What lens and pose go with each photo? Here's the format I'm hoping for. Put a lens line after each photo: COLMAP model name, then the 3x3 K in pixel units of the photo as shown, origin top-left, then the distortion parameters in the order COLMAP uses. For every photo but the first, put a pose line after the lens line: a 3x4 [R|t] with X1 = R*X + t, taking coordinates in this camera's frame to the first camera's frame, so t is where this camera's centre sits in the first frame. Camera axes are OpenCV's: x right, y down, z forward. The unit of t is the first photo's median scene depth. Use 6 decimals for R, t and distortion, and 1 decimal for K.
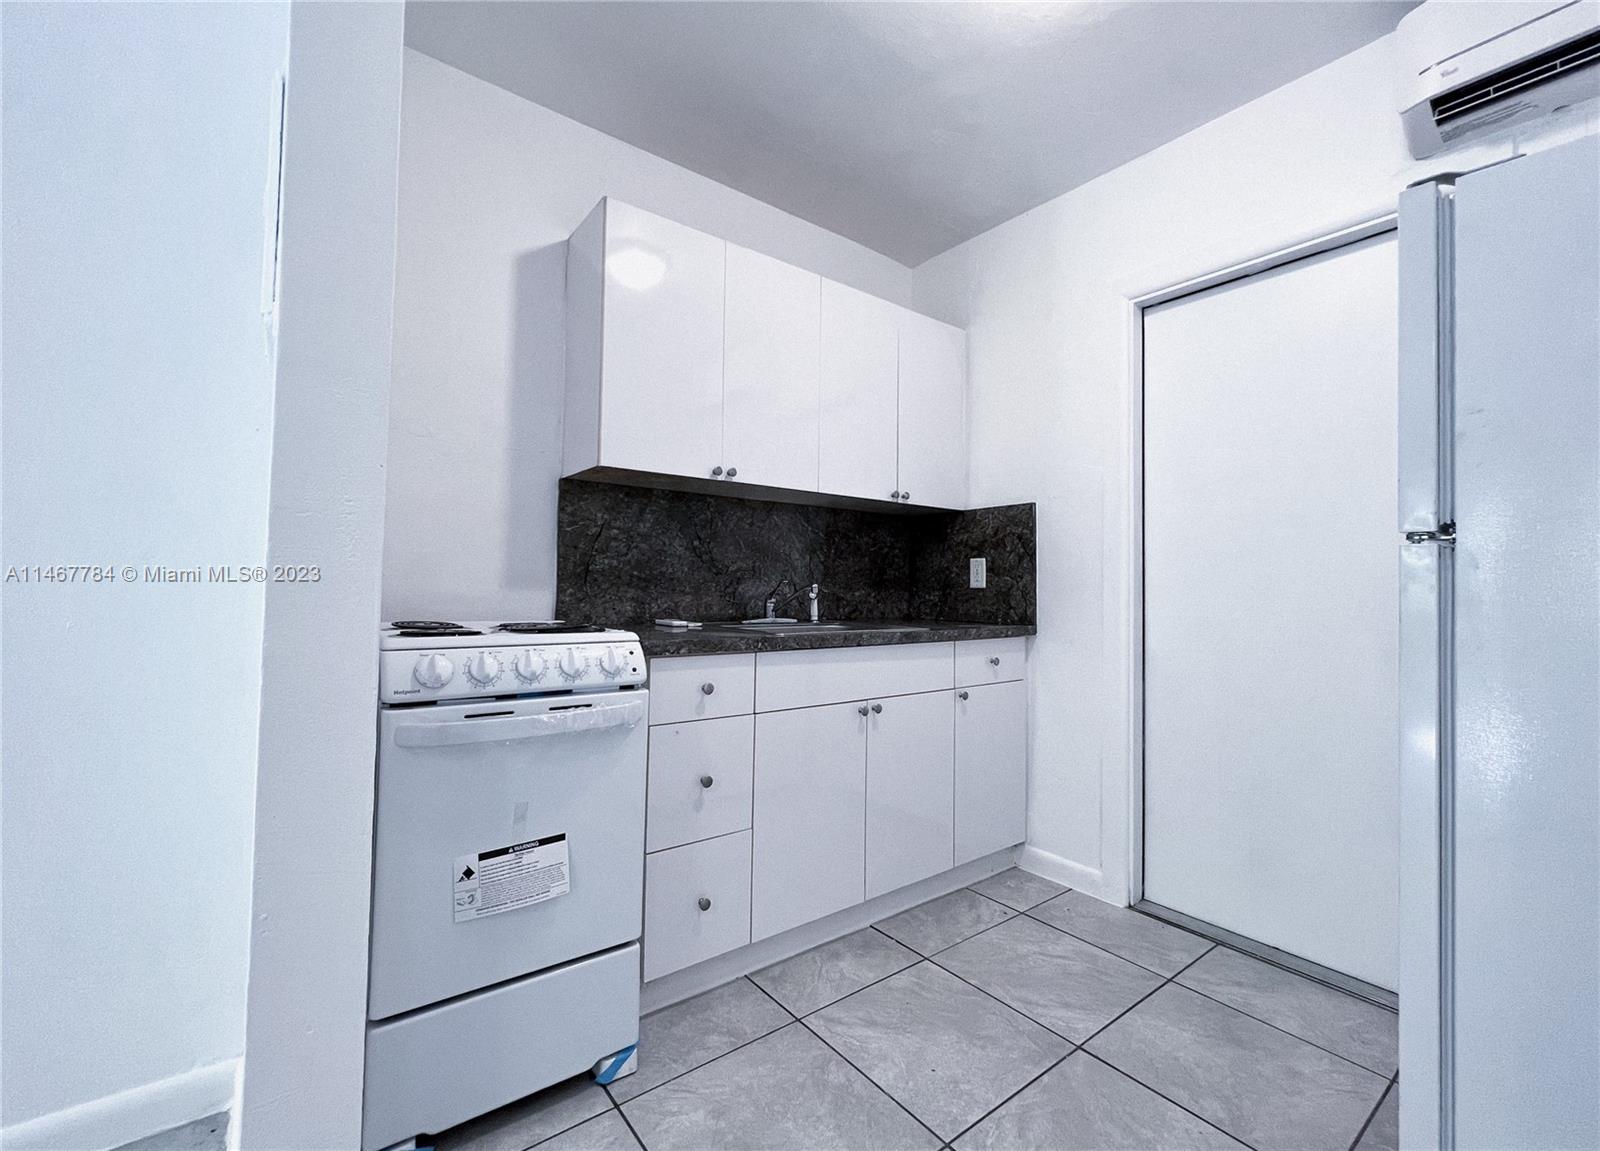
lens RADIAL K [[672.0, 0, 799.5], [0, 672.0, 566.3], [0, 0, 1]] dist [-0.001040, 0.000082]
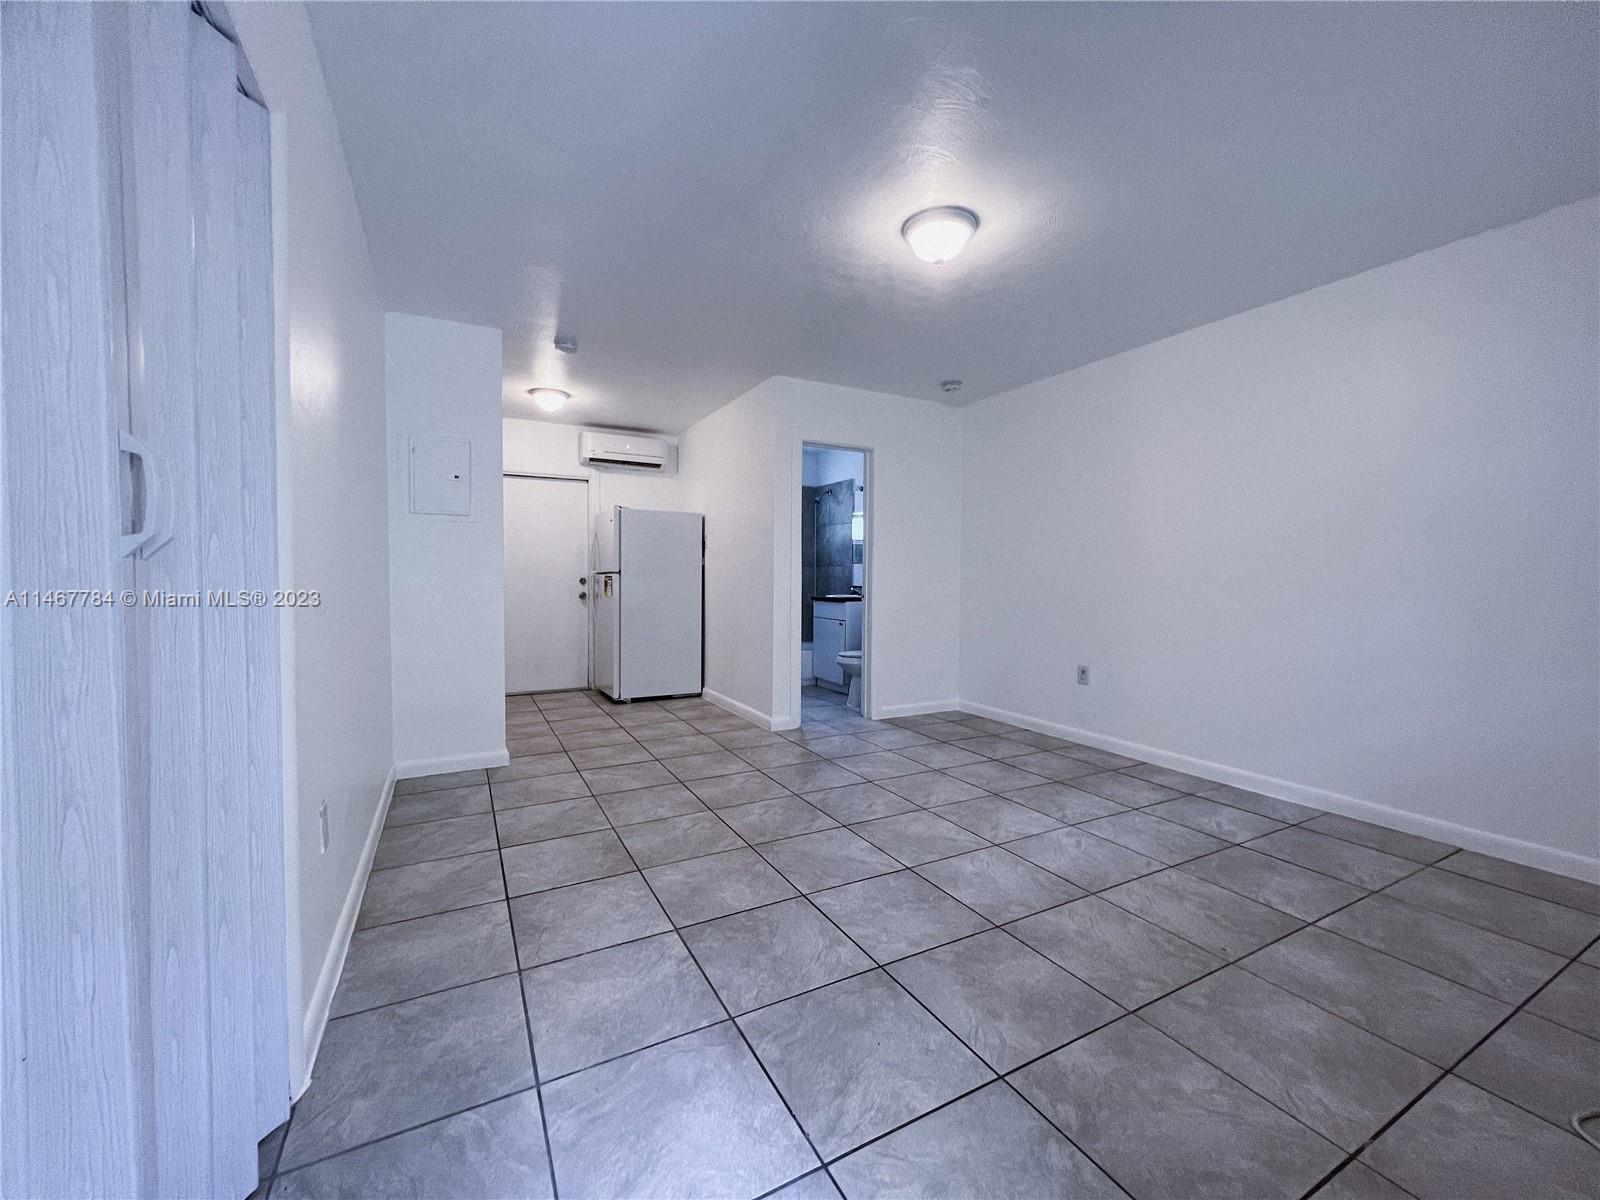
lens RADIAL K [[640.7, 0, 799.5], [0, 640.7, 597.2], [0, 0, 1]] dist [-0.000990, 0.000100]
pose [[0.158685, -0.049088, 0.986108, -1.890121], [-0.035280, 0.997844, 0.055349, -0.088205], [-0.986699, -0.043573, 0.156611, -0.613476]]
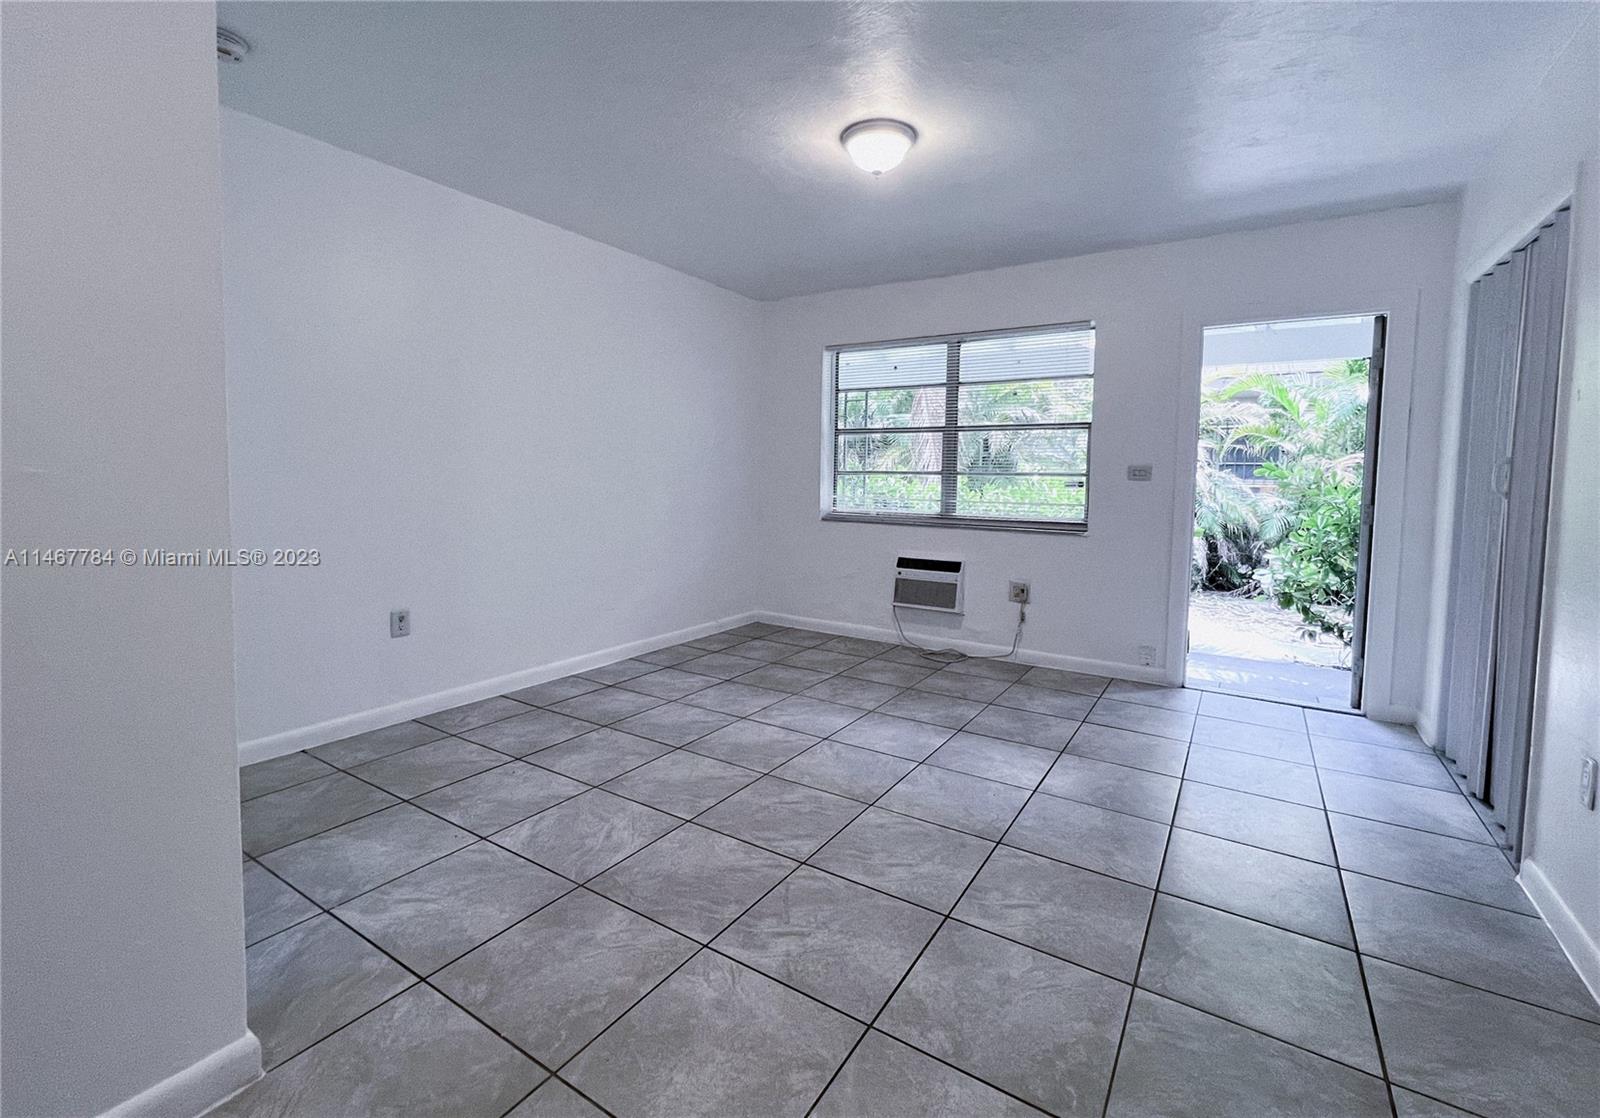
lens RADIAL K [[700.6, 0, 795.4], [0, 700.6, 515.8], [0, 0, 1]] dist [-0.000705, -0.000189]
pose [[-0.941739, -0.012438, -0.336115, -0.097252], [-0.021335, 0.999513, 0.022789, -0.051394], [0.335668, 0.028632, -0.941545, 0.509936]]
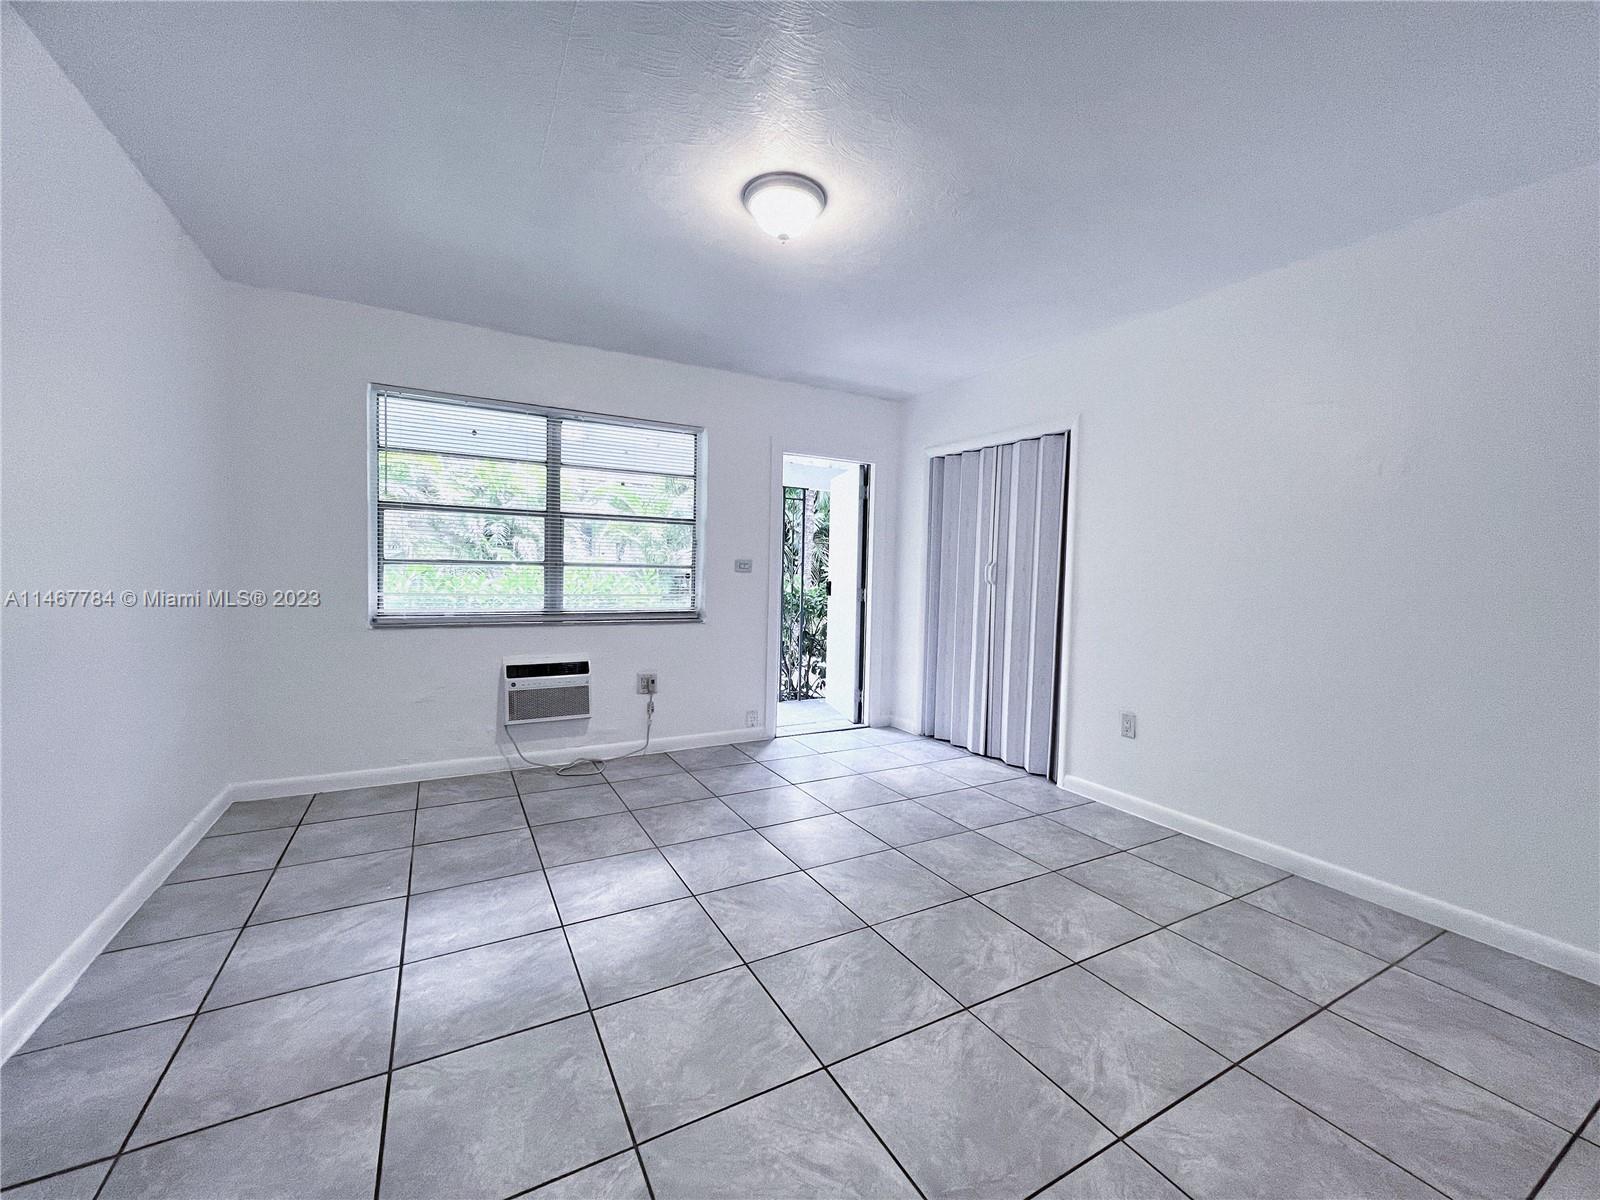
lens RADIAL K [[641.7, 0, 788.3], [0, 641.7, 599.1], [0, 0, 1]] dist [0.001390, 0.000114]
pose [[-0.159939, 0.023316, -0.986852, 0.384816], [0.006705, 0.999724, 0.022533, -0.083622], [0.987104, -0.003013, -0.160051, -0.482631]]
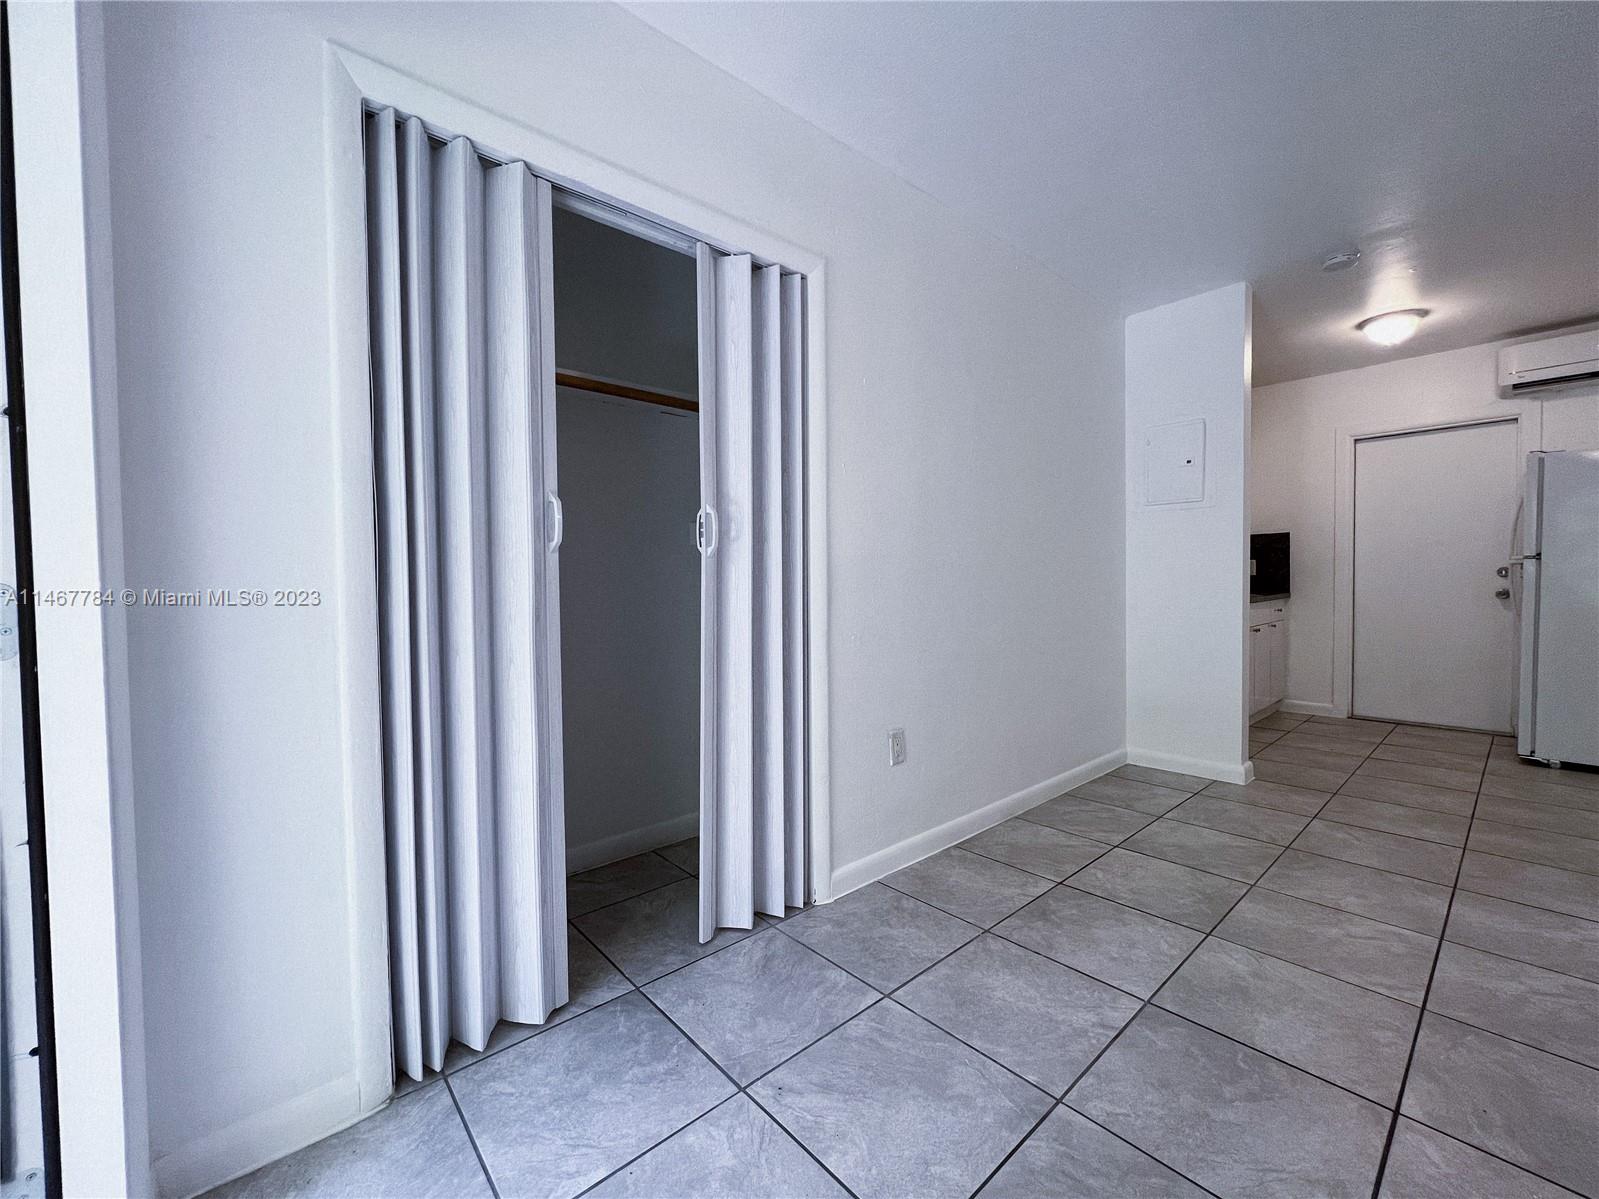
lens RADIAL K [[656.7, 0, 796.2], [0, 656.7, 598.4], [0, 0, 1]] dist [0.002753, 0.000284]
pose [[0.996933, -0.031689, 0.071556, -1.470140], [0.027162, 0.997620, 0.063379, -0.071368], [-0.073394, -0.061241, 0.995421, -1.005161]]
